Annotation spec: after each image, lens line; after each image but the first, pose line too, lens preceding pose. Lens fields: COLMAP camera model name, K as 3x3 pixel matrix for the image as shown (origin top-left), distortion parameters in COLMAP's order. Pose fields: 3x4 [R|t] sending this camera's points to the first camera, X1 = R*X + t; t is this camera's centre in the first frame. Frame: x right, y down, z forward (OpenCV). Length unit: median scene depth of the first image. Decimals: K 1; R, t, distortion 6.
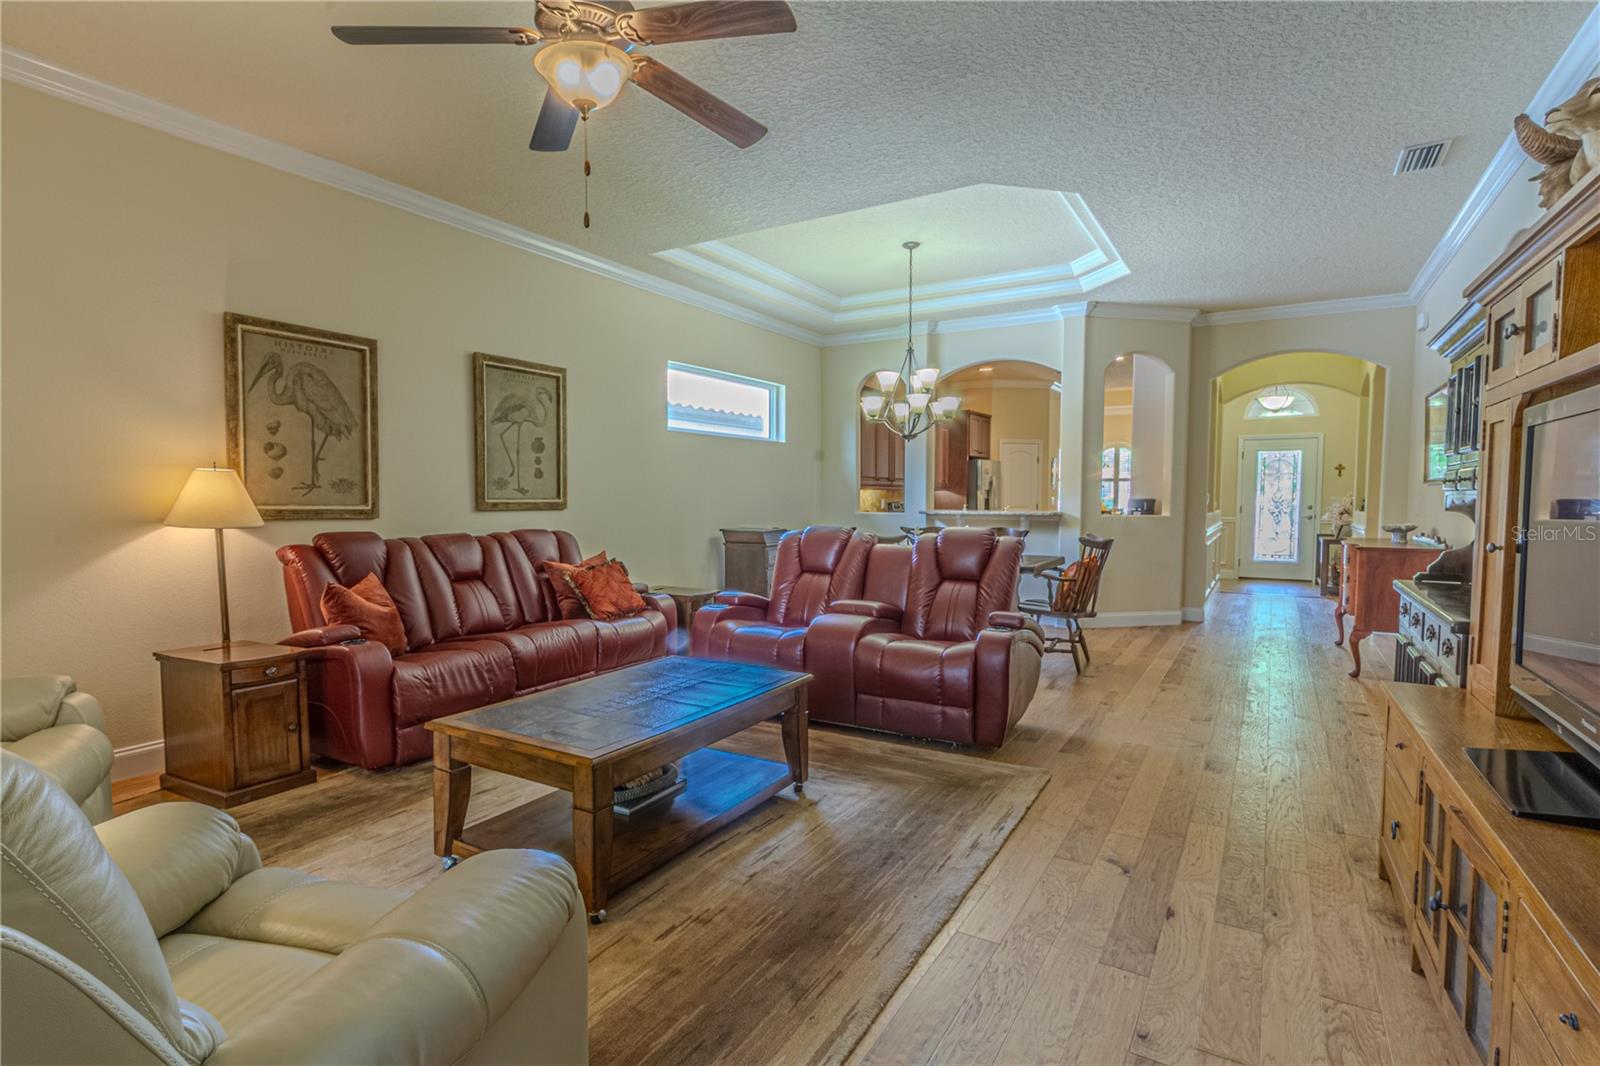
lens RADIAL K [[781.1, 0, 792.3], [0, 781.1, 541.0], [0, 0, 1]] dist [0.000416, -0.000503]
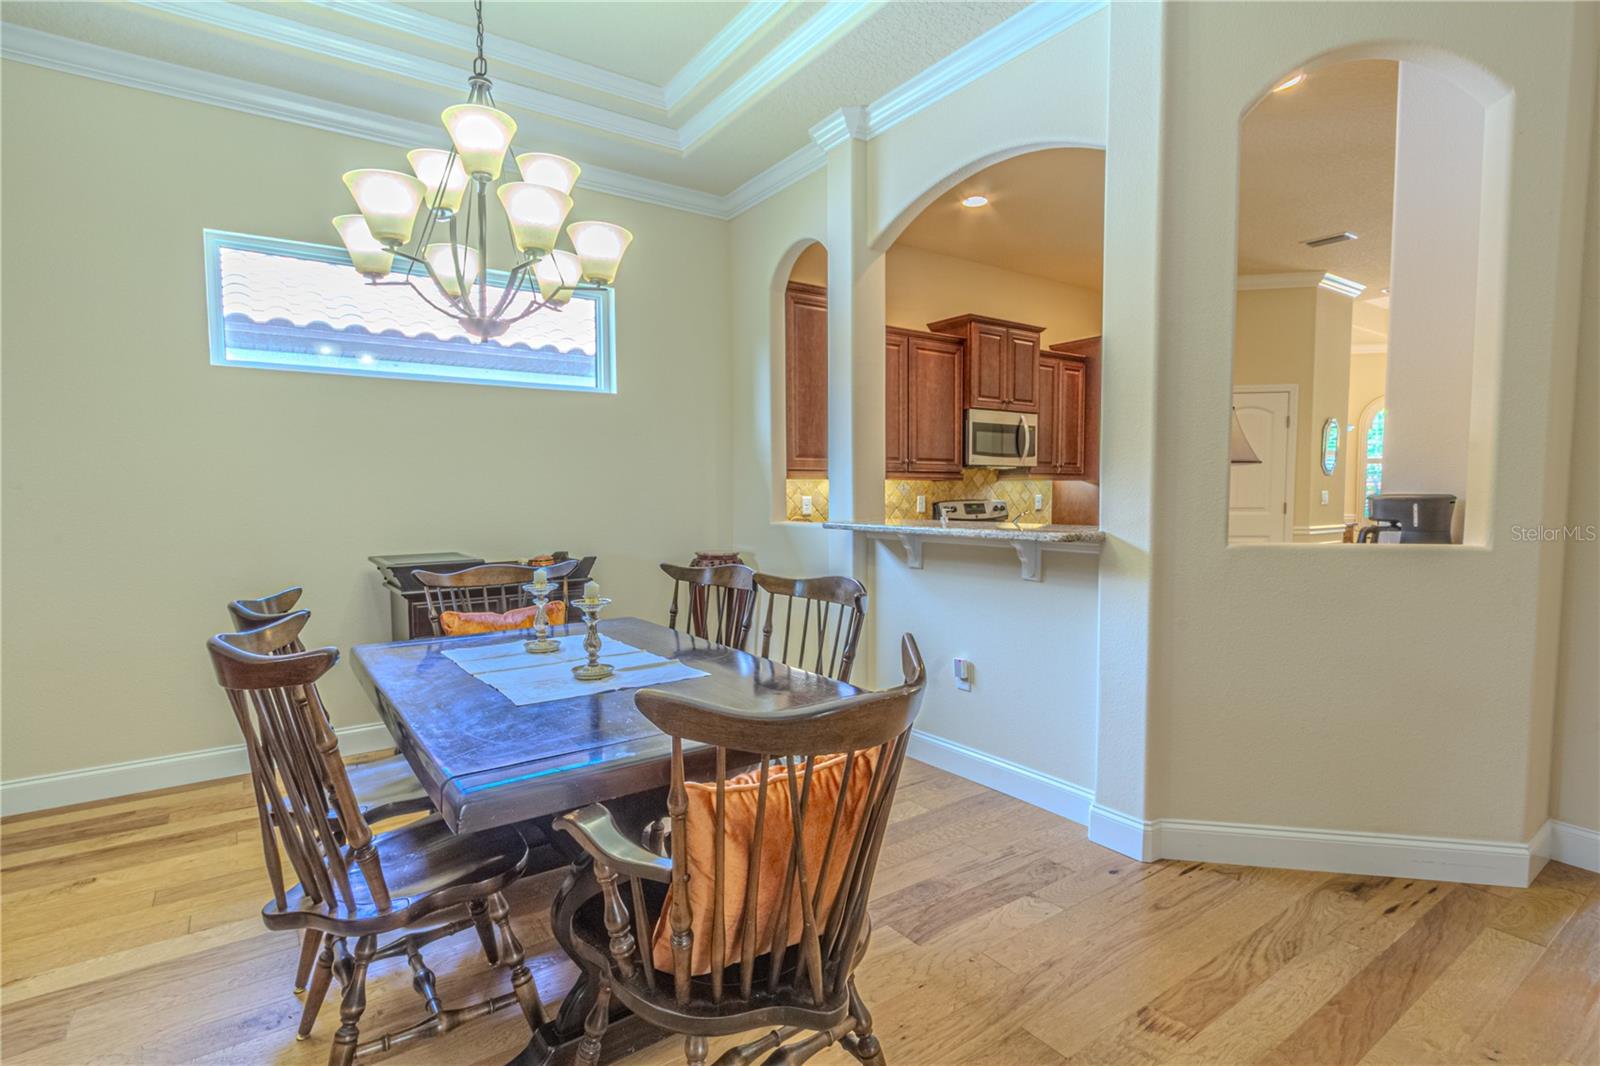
lens RADIAL K [[782.1, 0, 797.7], [0, 782.1, 544.1], [0, 0, 1]] dist [0.001036, -0.000685]
pose [[0.920251, 0.019543, -0.390840, 0.517200], [-0.015558, 0.999790, 0.013360, -0.050578], [0.391019, -0.006214, 0.920362, 0.881612]]
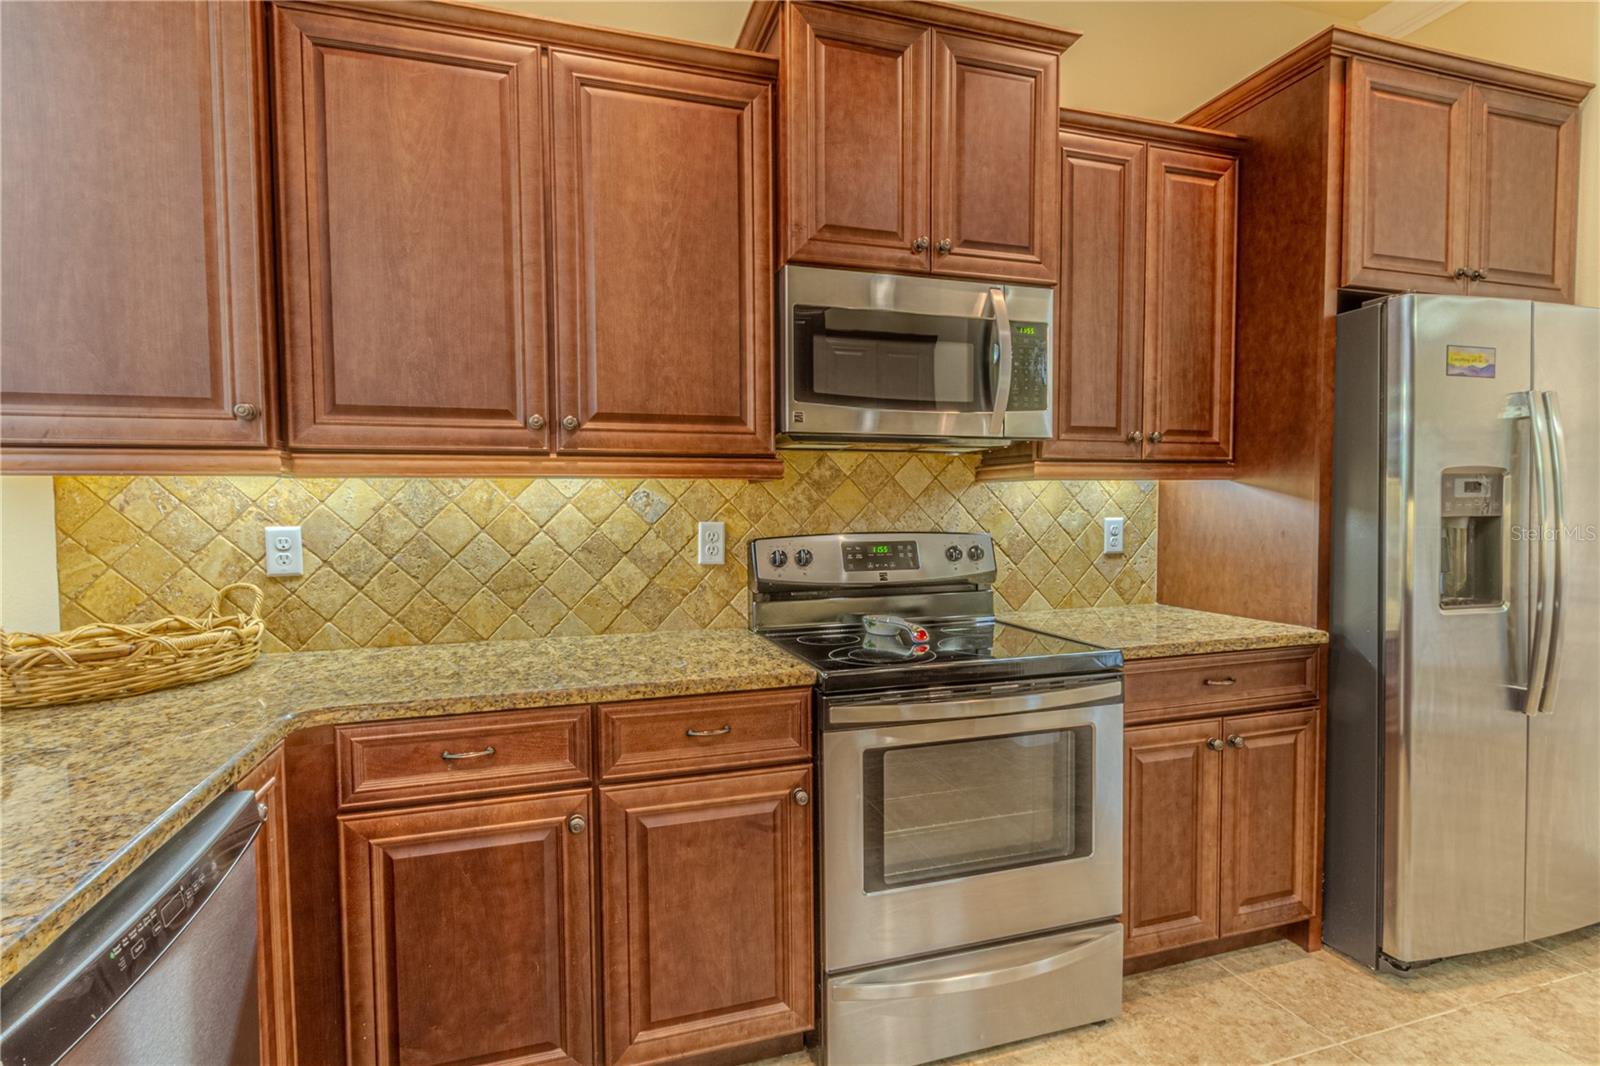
lens RADIAL K [[781.1, 0, 792.3], [0, 781.1, 541.0], [0, 0, 1]] dist [0.000416, -0.000503]
pose [[0.752655, 0.024816, -0.657947, 0.553895], [-0.030157, 0.999540, 0.003202, -0.100641], [0.657724, 0.017432, 0.753057, 1.711953]]
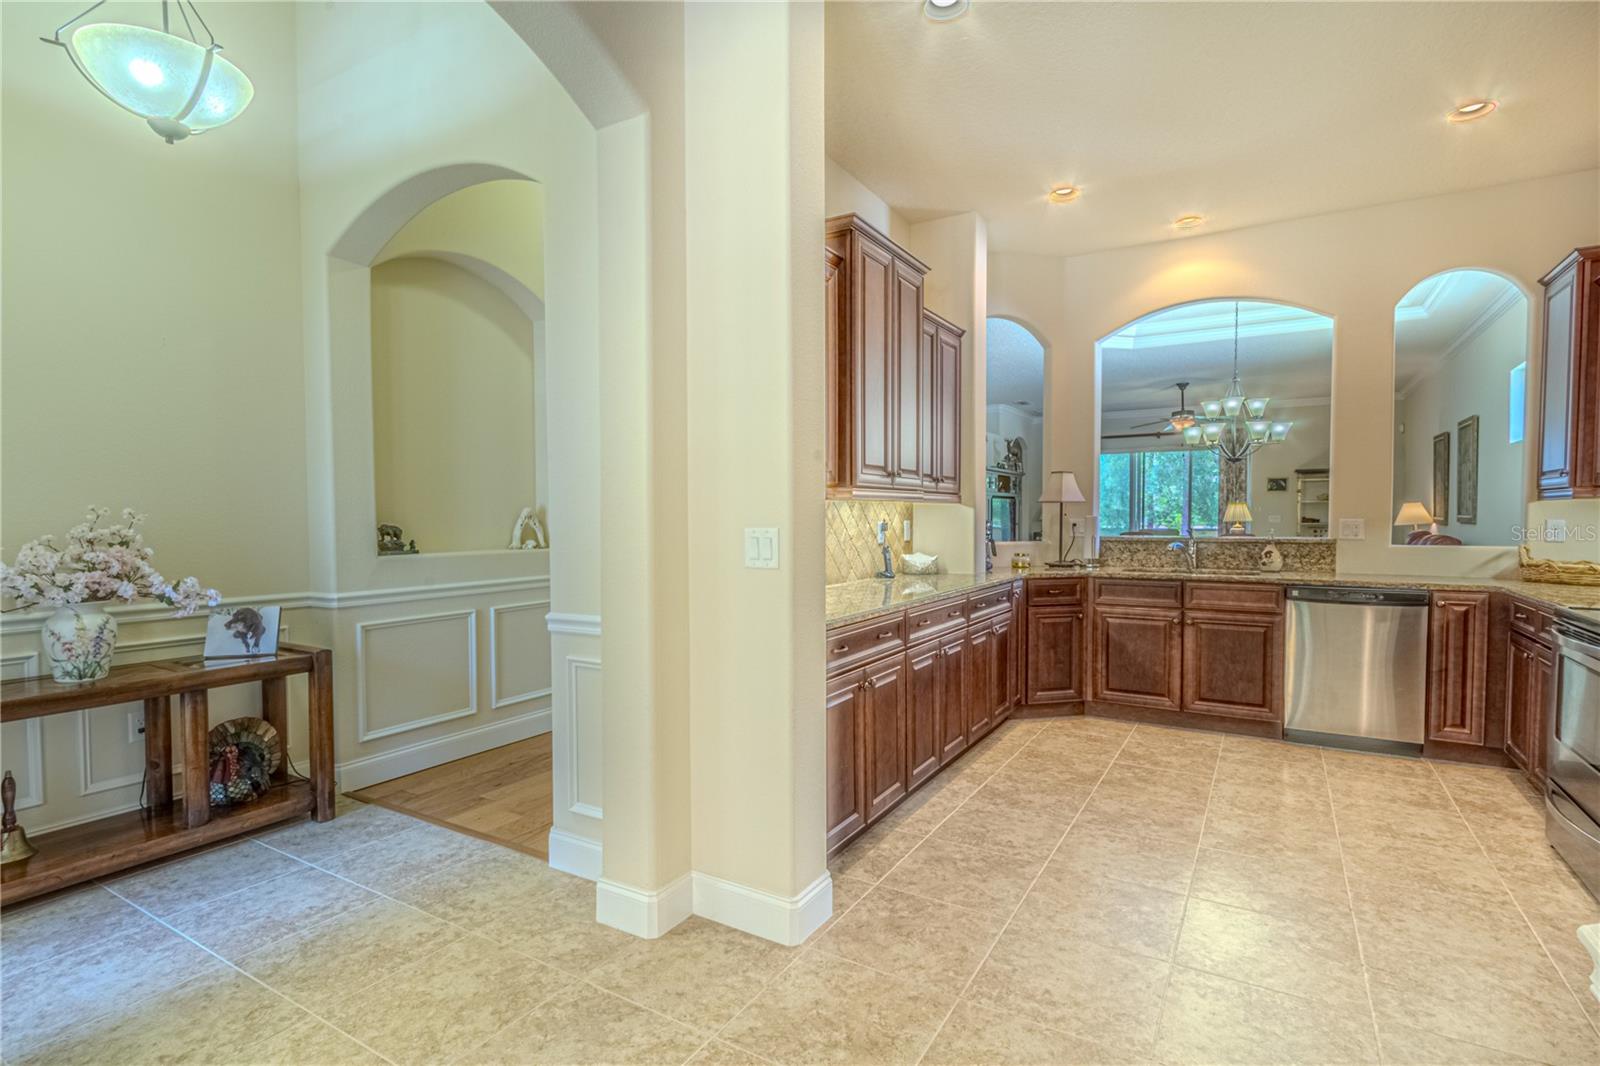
lens RADIAL K [[781.1, 0, 792.3], [0, 781.1, 541.0], [0, 0, 1]] dist [0.000416, -0.000503]
pose [[-0.999996, 0.002564, 0.001141, 0.922061], [0.002658, 0.995755, 0.092001, -0.148737], [-0.000901, 0.092004, -0.995758, 2.539851]]
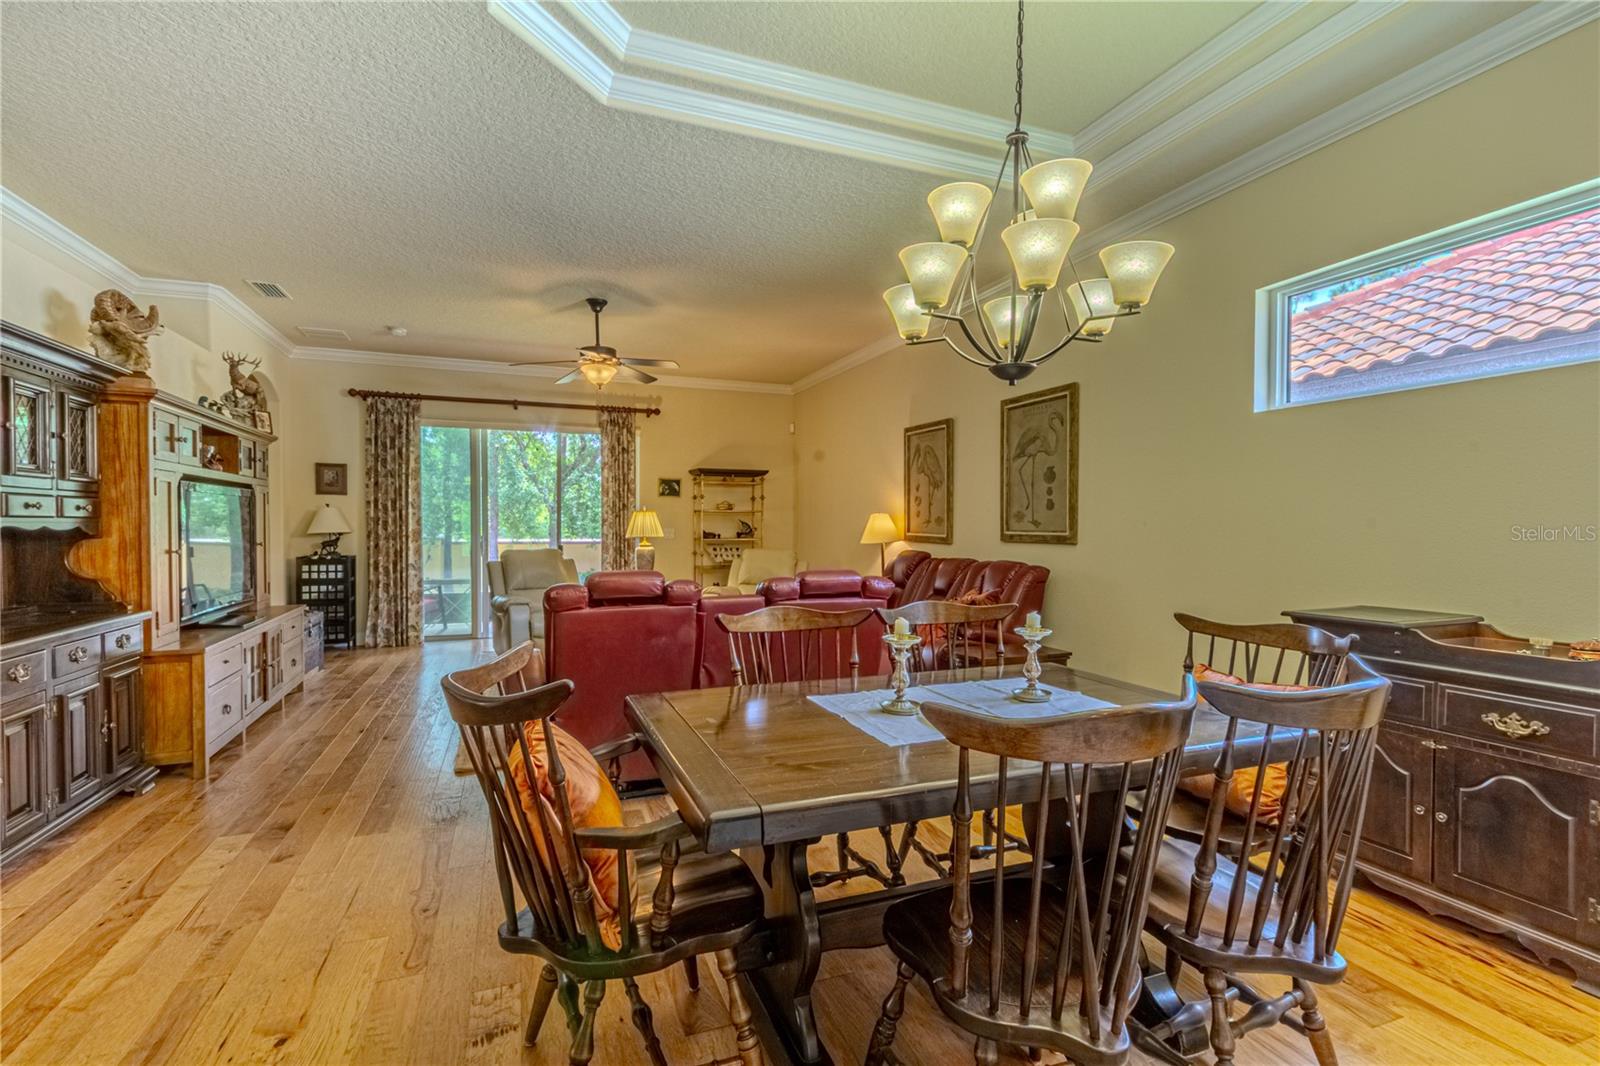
lens RADIAL K [[725.0, 0, 795.7], [0, 725.0, 543.5], [0, 0, 1]] dist [0.003399, -0.001110]
pose [[-0.606526, 0.013686, -0.794946, 0.592873], [-0.052886, 0.996943, 0.057515, -0.078871], [0.793303, 0.076926, -0.603948, 1.375935]]
